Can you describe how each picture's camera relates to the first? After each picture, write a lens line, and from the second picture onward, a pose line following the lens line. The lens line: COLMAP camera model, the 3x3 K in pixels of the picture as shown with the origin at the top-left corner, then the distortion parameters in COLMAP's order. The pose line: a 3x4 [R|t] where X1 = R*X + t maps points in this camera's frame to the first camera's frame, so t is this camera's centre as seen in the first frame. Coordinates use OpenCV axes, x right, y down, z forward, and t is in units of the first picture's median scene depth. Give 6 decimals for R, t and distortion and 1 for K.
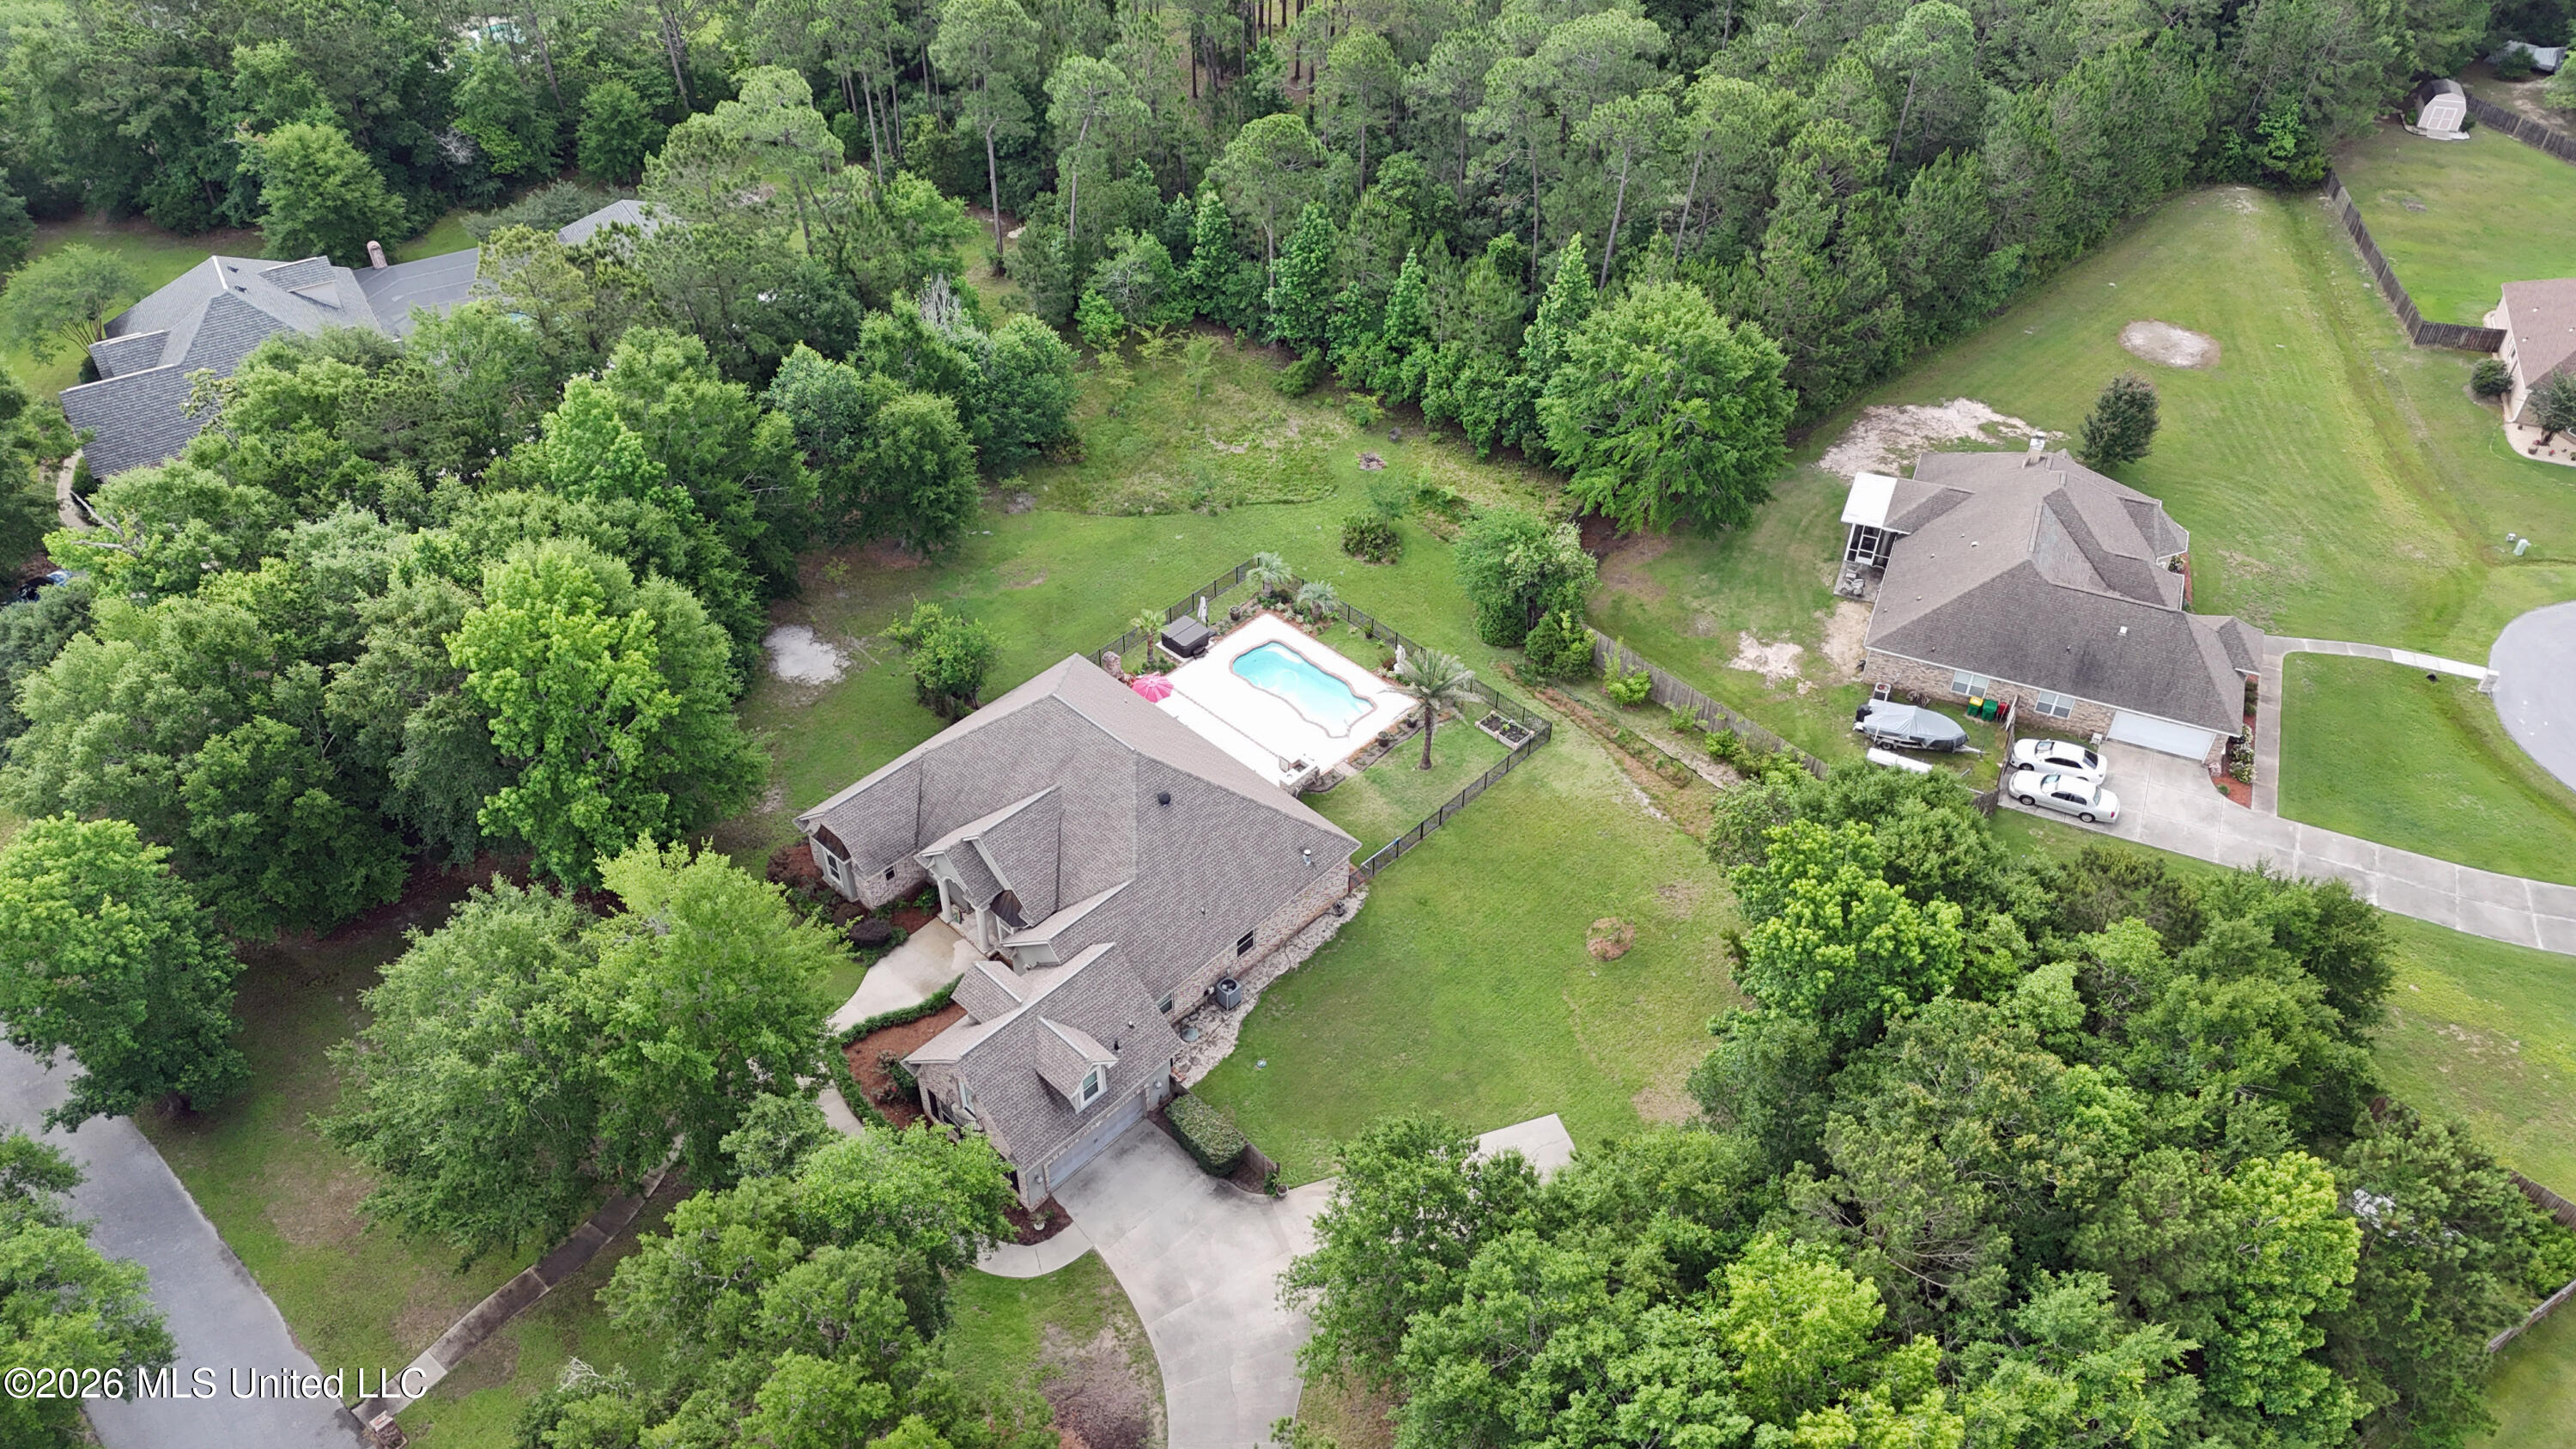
lens RADIAL K [[1888.9, 0, 1302.5], [0, 1888.9, 725.8], [0, 0, 1]] dist [0.083216, -0.084734]
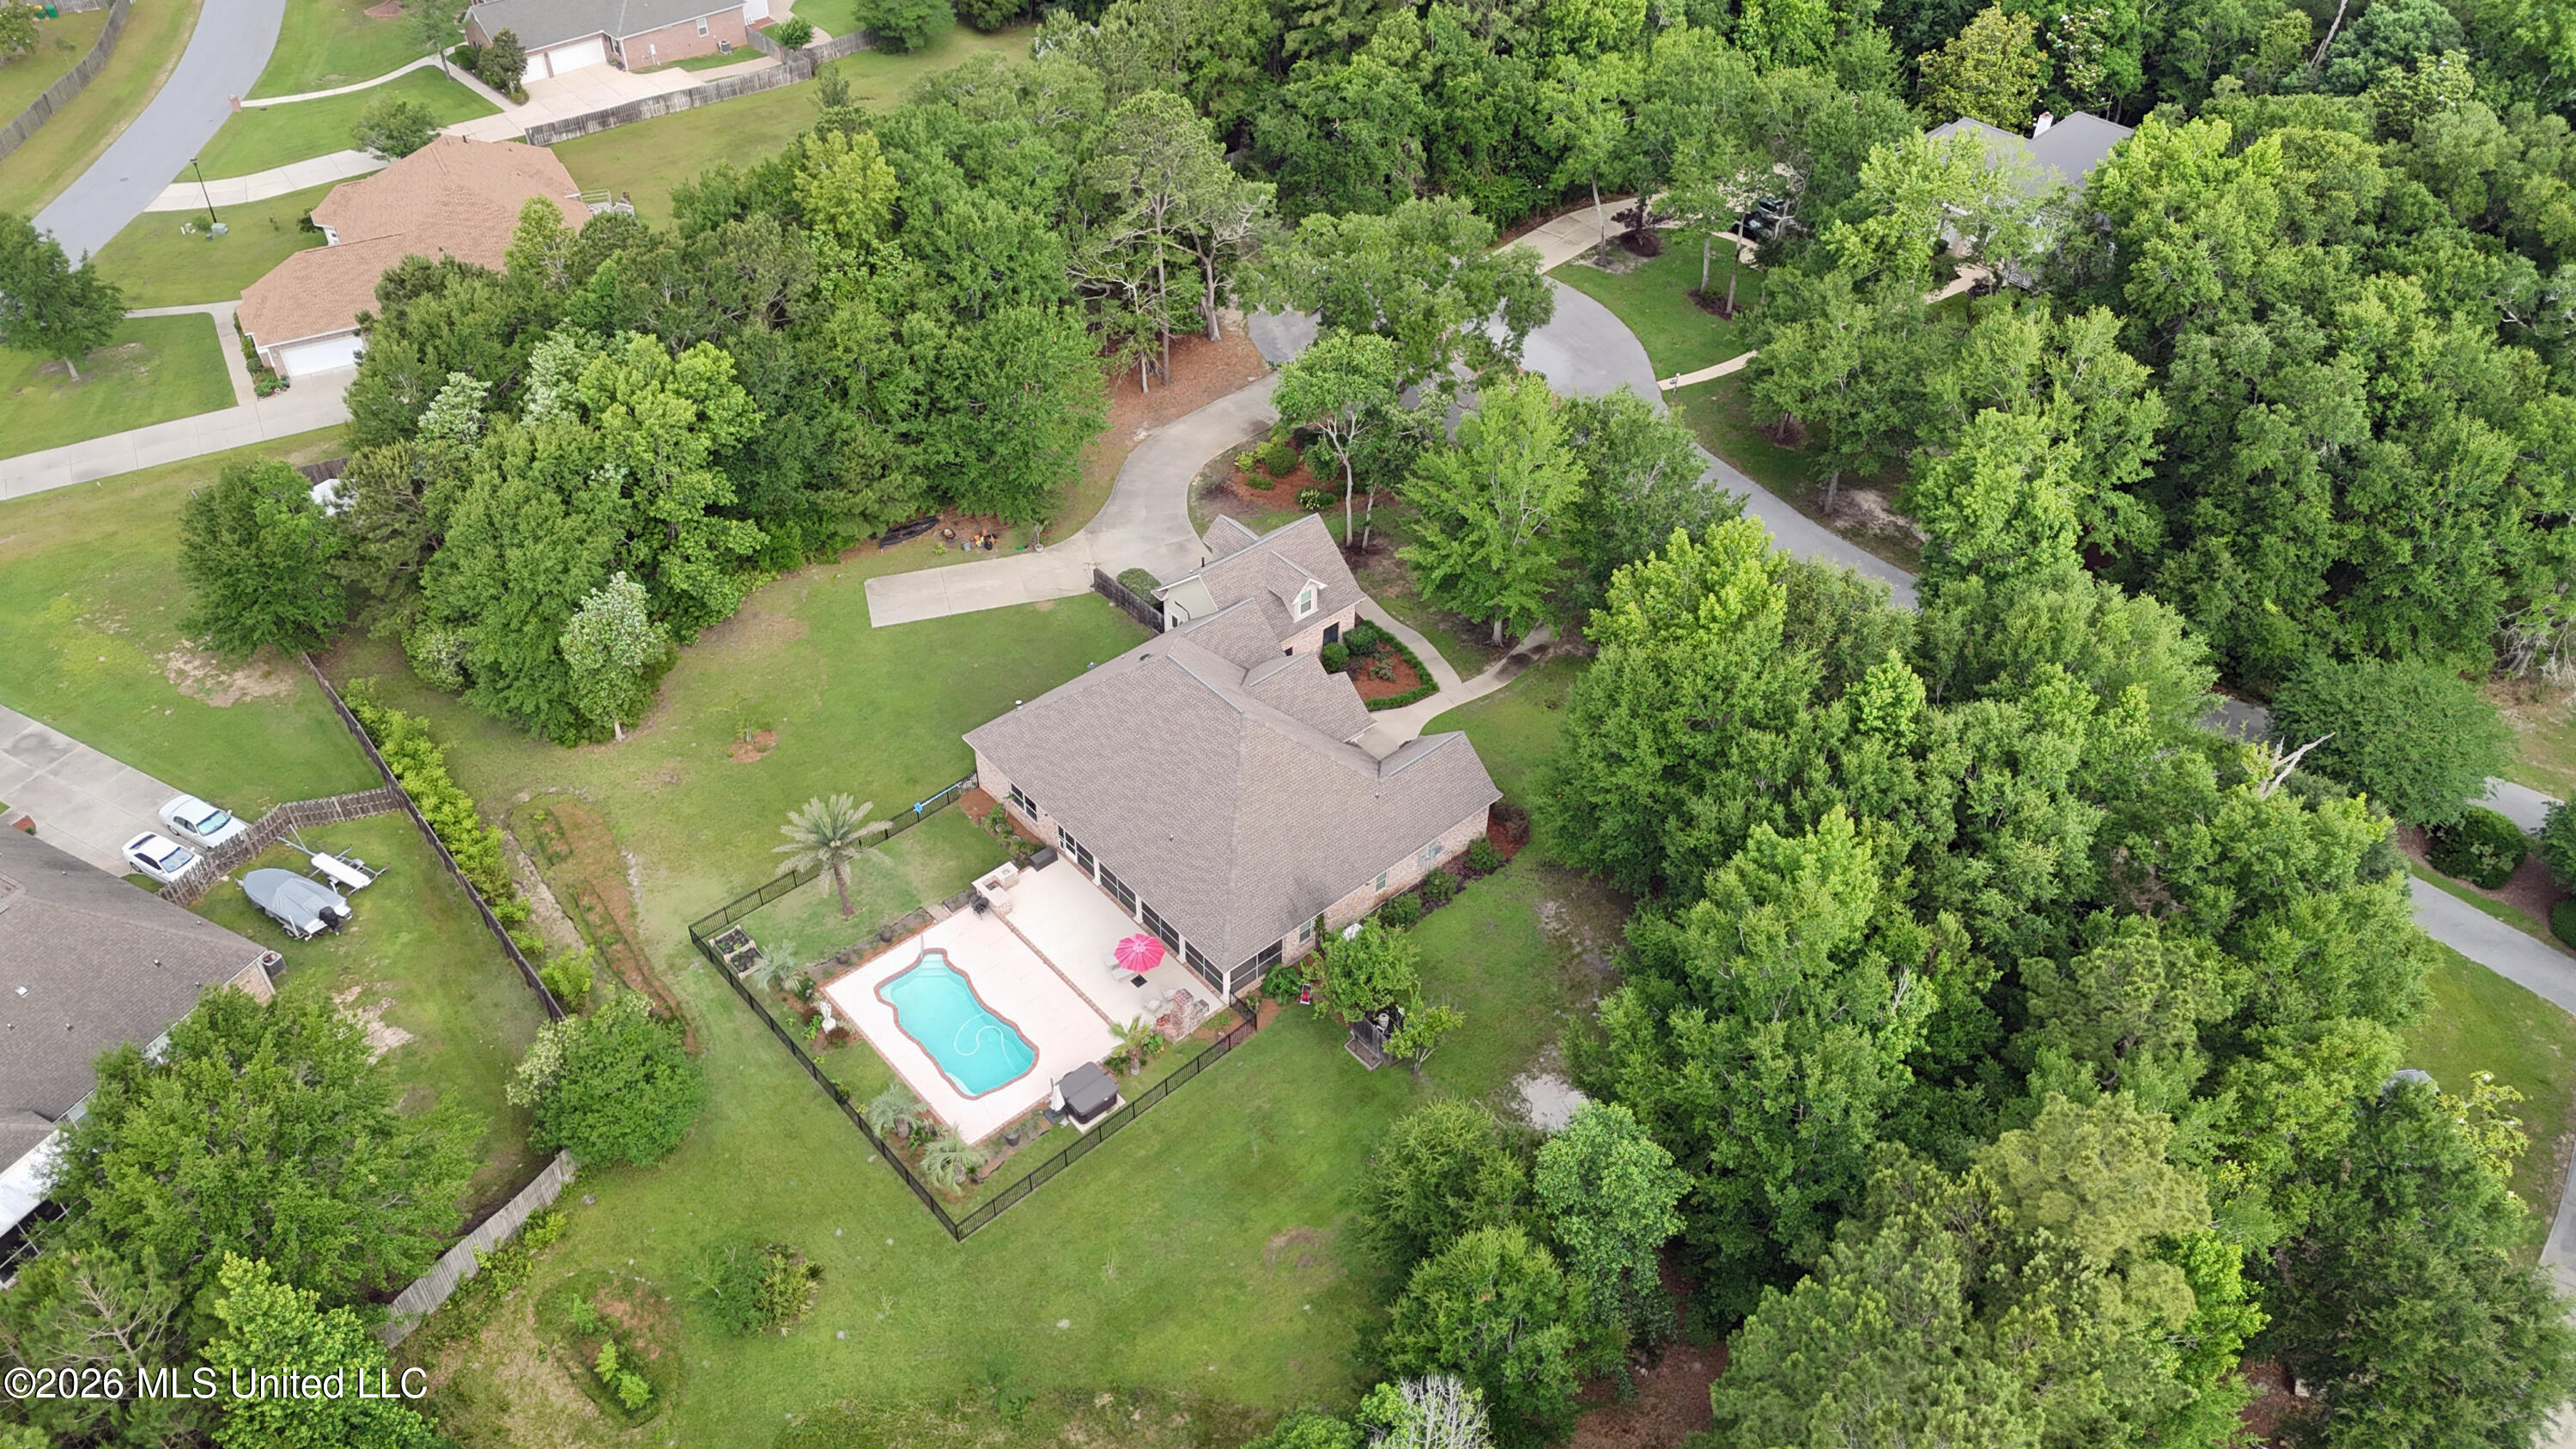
lens RADIAL K [[1891.4, 0, 1288.0], [0, 1891.4, 724.5], [0, 0, 1]] dist [0.017705, -0.002804]
pose [[-0.995258, -0.084296, 0.048543, -0.168924], [0.037730, 0.125433, 0.991384, -0.825769], [-0.089659, 0.988514, -0.121657, 0.941335]]
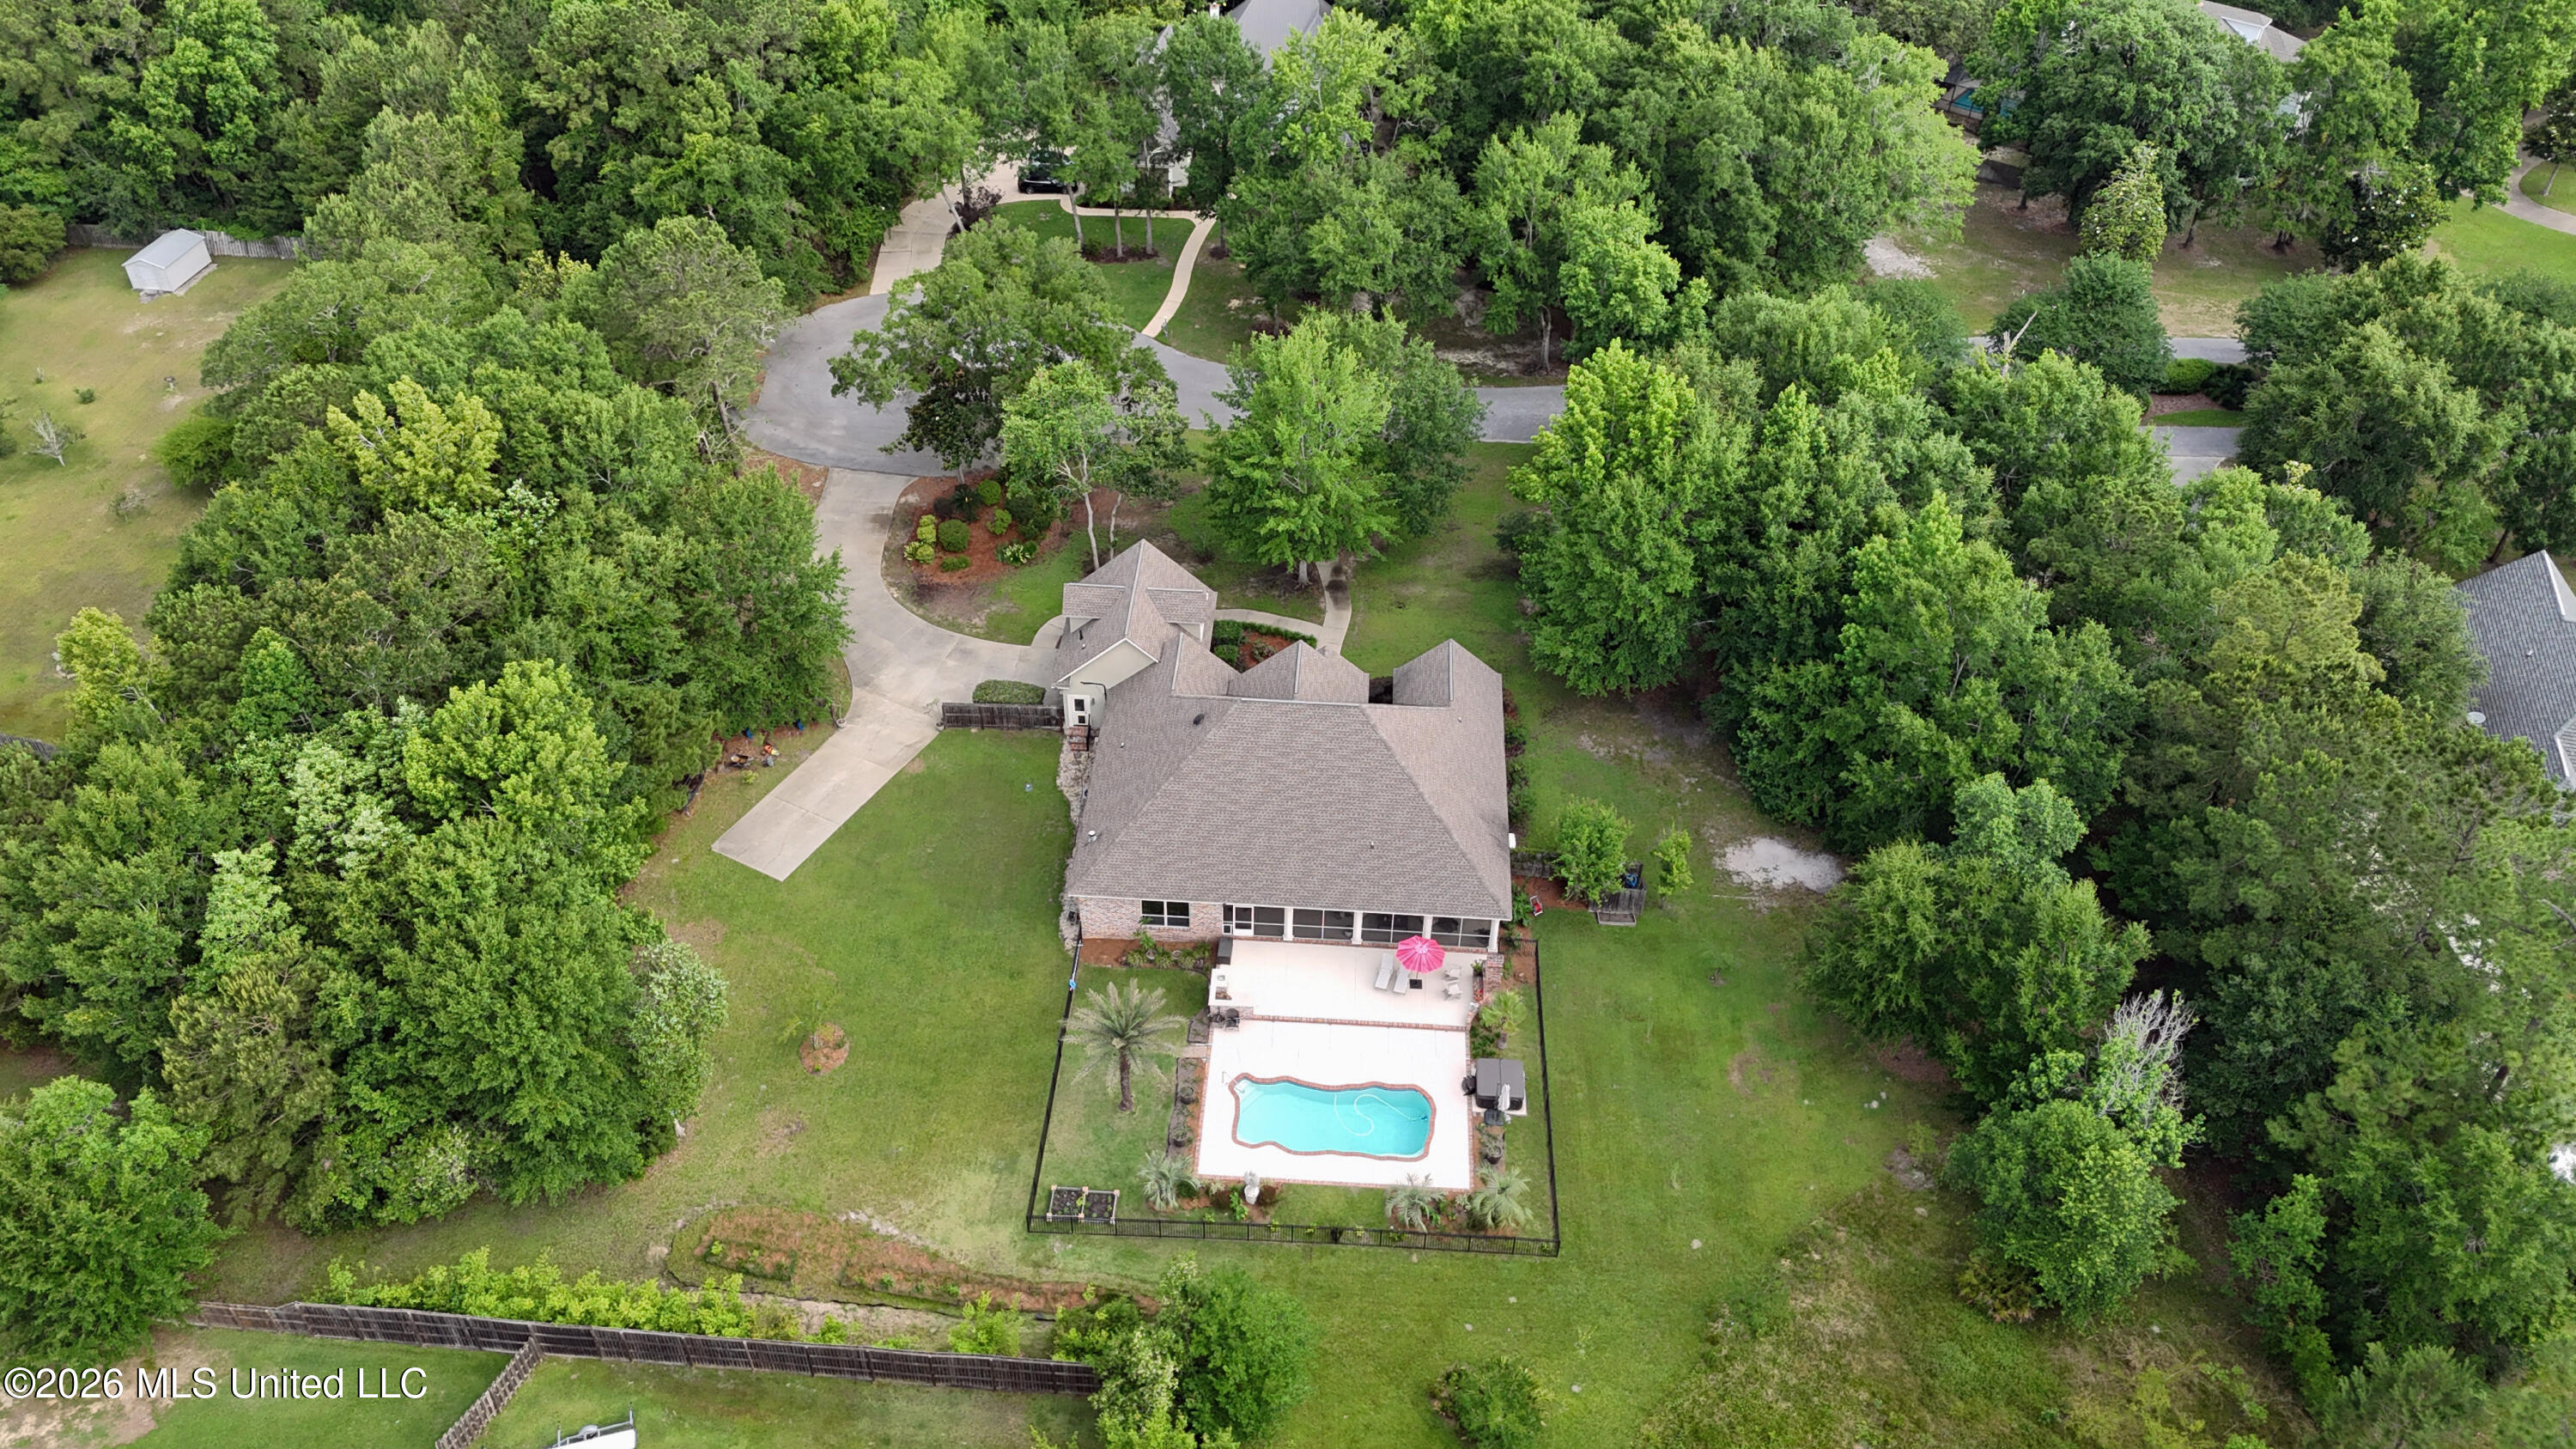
lens RADIAL K [[1891.4, 0, 1288.0], [0, 1891.4, 724.5], [0, 0, 1]] dist [0.017705, -0.002804]
pose [[-0.760667, 0.399160, -0.511916, 0.346136], [-0.458110, 0.228632, 0.858989, -0.714173], [0.459914, 0.887918, 0.008946, 0.823368]]
